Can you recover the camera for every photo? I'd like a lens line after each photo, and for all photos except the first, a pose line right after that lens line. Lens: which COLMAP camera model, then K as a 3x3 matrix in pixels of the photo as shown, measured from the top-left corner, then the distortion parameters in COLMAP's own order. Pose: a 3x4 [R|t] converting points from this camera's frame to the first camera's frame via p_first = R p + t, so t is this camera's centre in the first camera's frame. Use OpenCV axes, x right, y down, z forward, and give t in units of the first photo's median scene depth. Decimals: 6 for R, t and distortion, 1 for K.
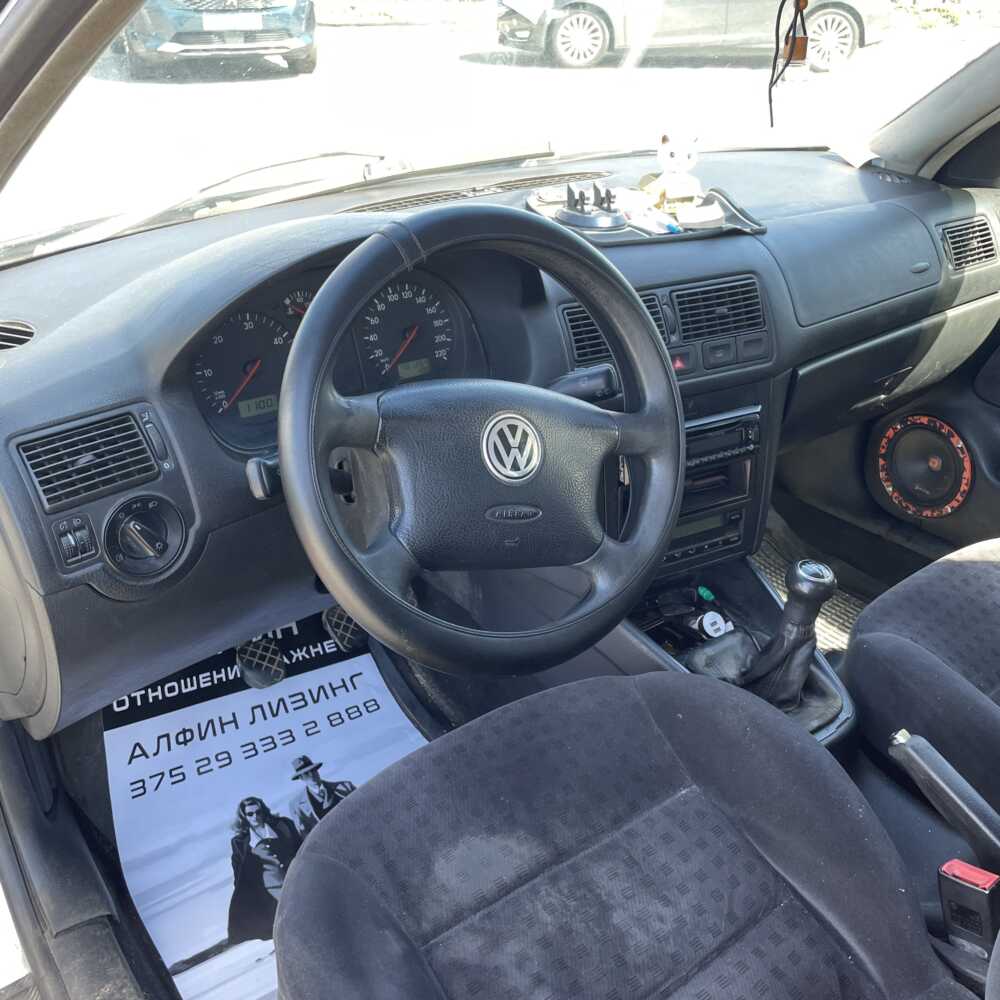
lens RADIAL K [[1004.5, 0, 489.5], [0, 1004.5, 492.0], [0, 0, 1]] dist [0.137118, -0.220528]
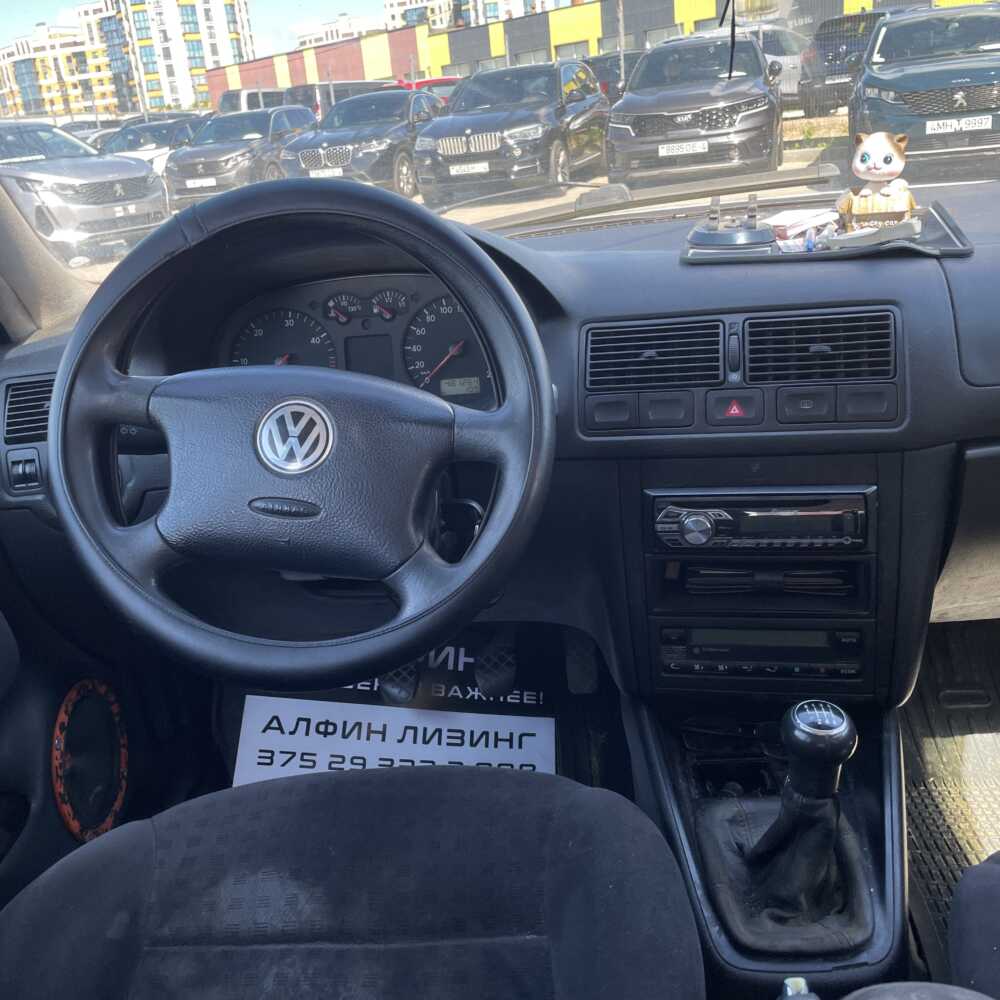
lens RADIAL K [[1004.5, 0, 489.5], [0, 1004.5, 492.0], [0, 0, 1]] dist [0.137118, -0.220528]
pose [[0.764808, 0.143776, -0.628011, 0.477141], [-0.208751, 0.977495, -0.030436, -0.002628], [0.609501, 0.154376, 0.777609, 0.261173]]
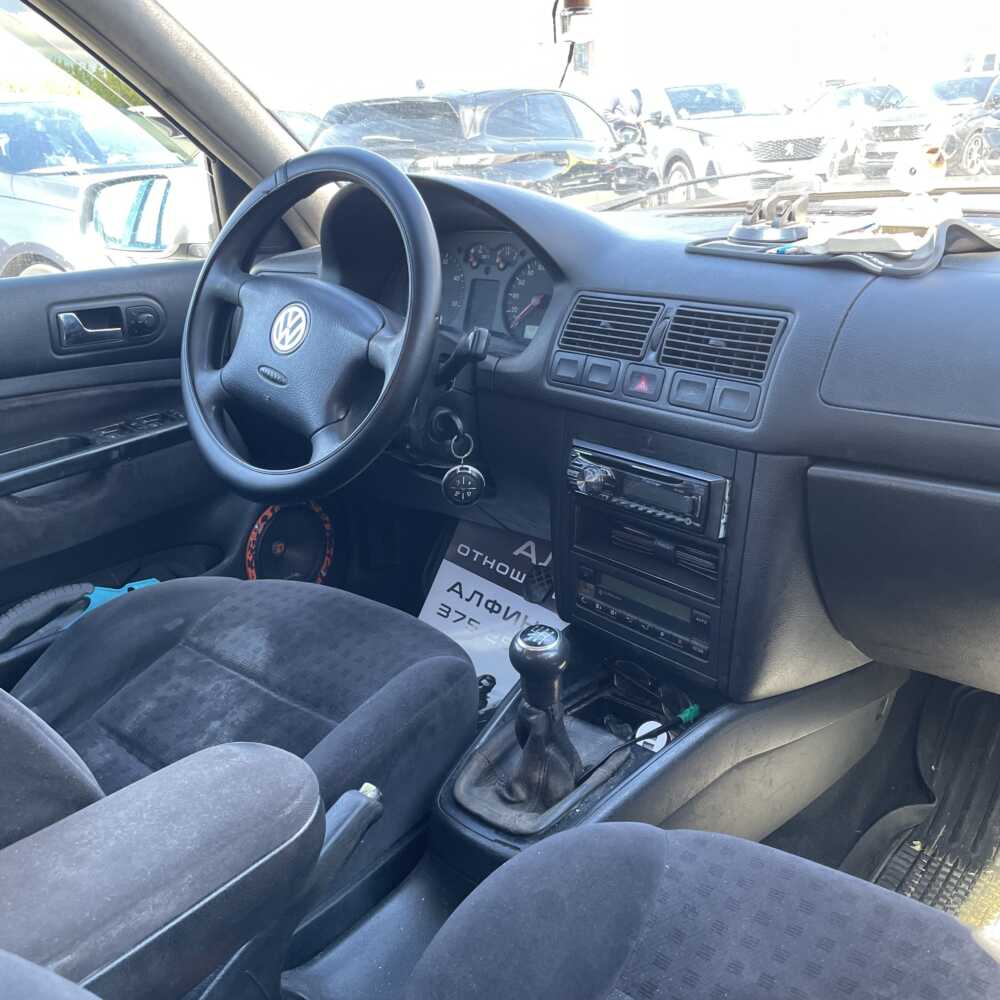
lens RADIAL K [[1004.5, 0, 489.5], [0, 1004.5, 492.0], [0, 0, 1]] dist [0.137118, -0.220528]
pose [[0.213007, 0.306763, -0.927645, 0.871257], [-0.417169, 0.887096, 0.197563, -0.142825], [0.883515, 0.344902, 0.316929, 0.572239]]
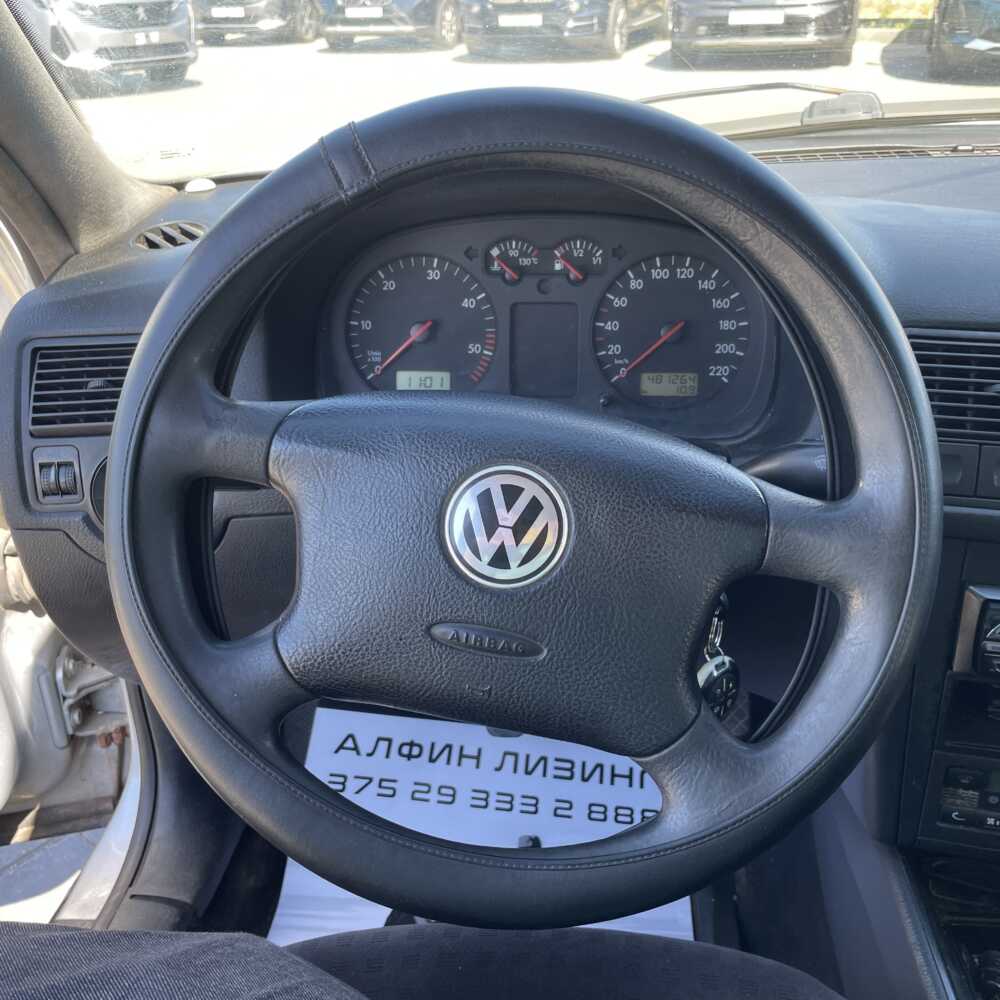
lens RADIAL K [[1010.4, 0, 513.2], [0, 1010.4, 491.8], [0, 0, 1]] dist [0.099099, -0.134267]
pose [[0.756594, 0.275920, -0.592819, 0.229269], [-0.280688, 0.955878, 0.086669, -0.072506], [0.590576, 0.100824, 0.800658, 0.354832]]
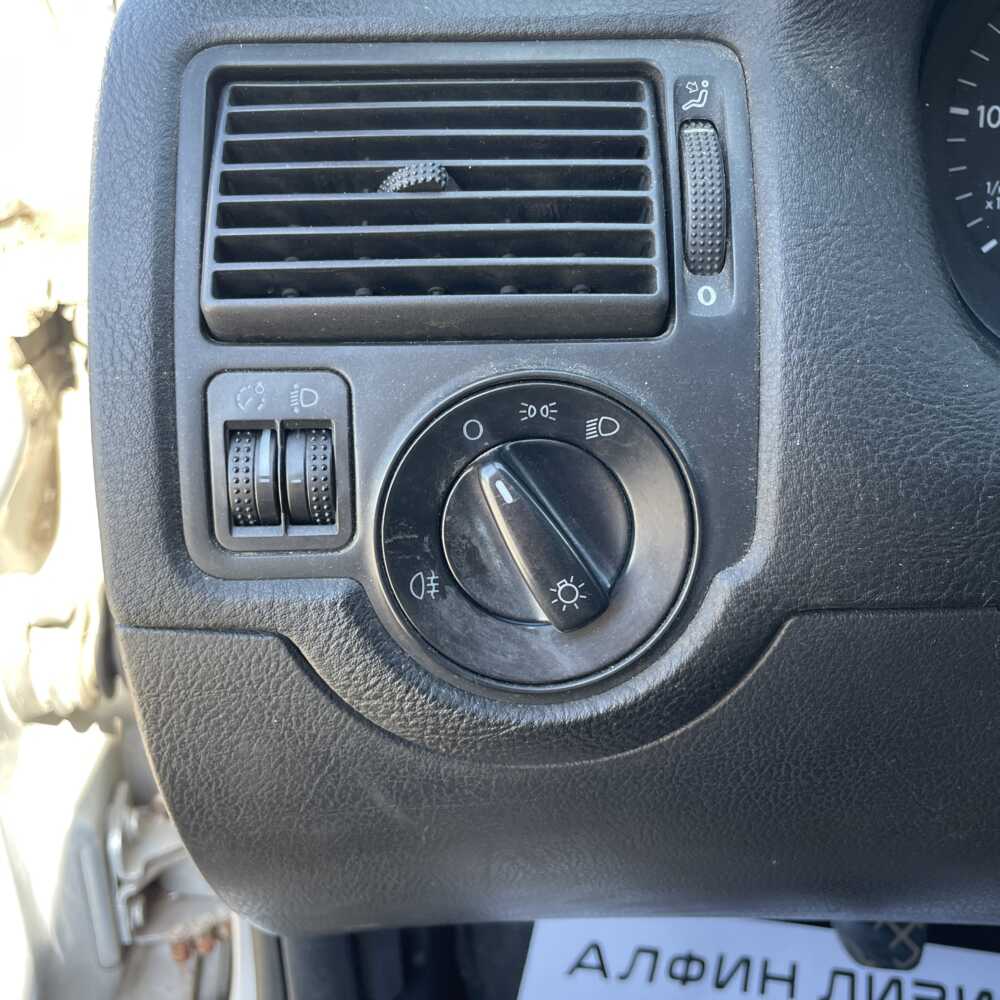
lens RADIAL K [[1048.6, 0, 507.7], [0, 1048.6, 495.7], [0, 0, 1]] dist [-0.000900, 0.007953]
pose [[0.749342, 0.285913, -0.597278, -0.127124], [-0.312271, 0.947967, 0.062012, 0.012685], [0.583930, 0.140045, 0.799634, 0.521800]]
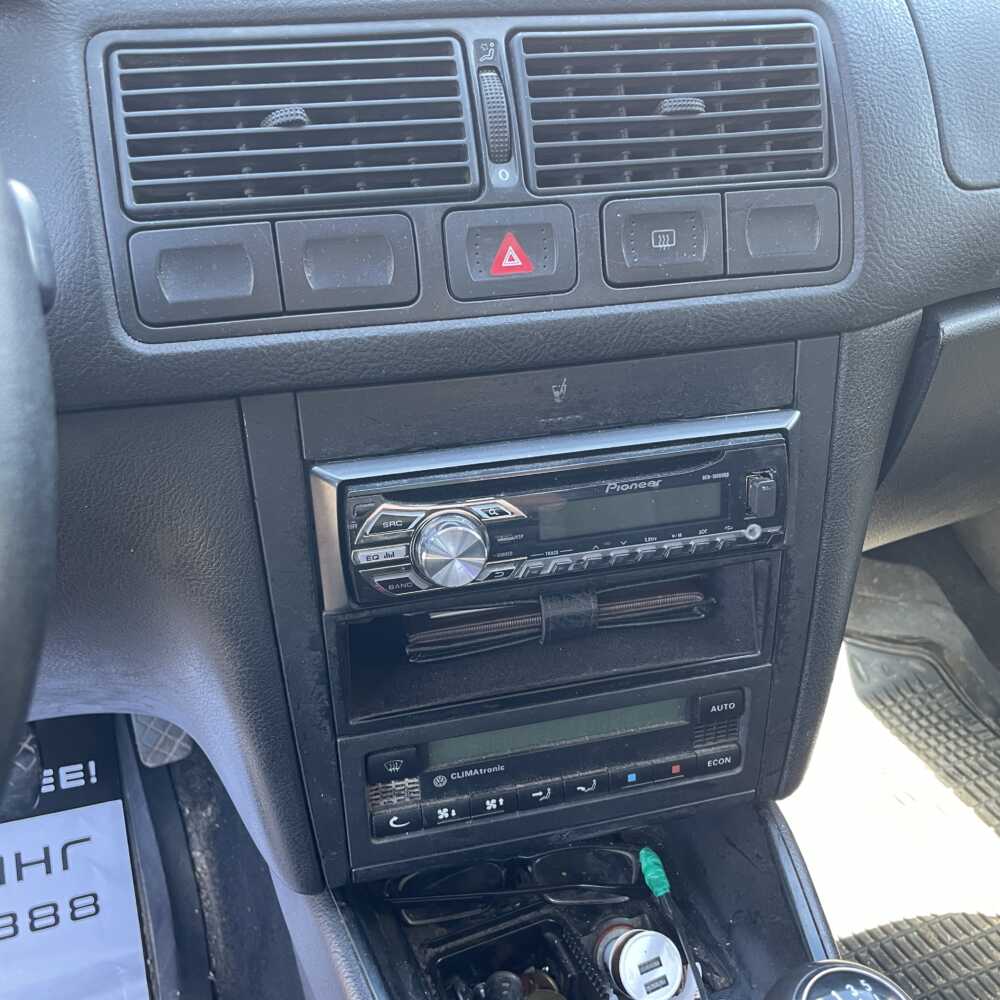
lens RADIAL K [[1004.5, 0, 489.5], [0, 1004.5, 492.0], [0, 0, 1]] dist [0.137118, -0.220528]
pose [[0.970918, 0.100201, -0.217436, 0.228323], [-0.097344, 0.994965, 0.023840, -0.053003], [0.218730, -0.001981, 0.975783, 0.606862]]
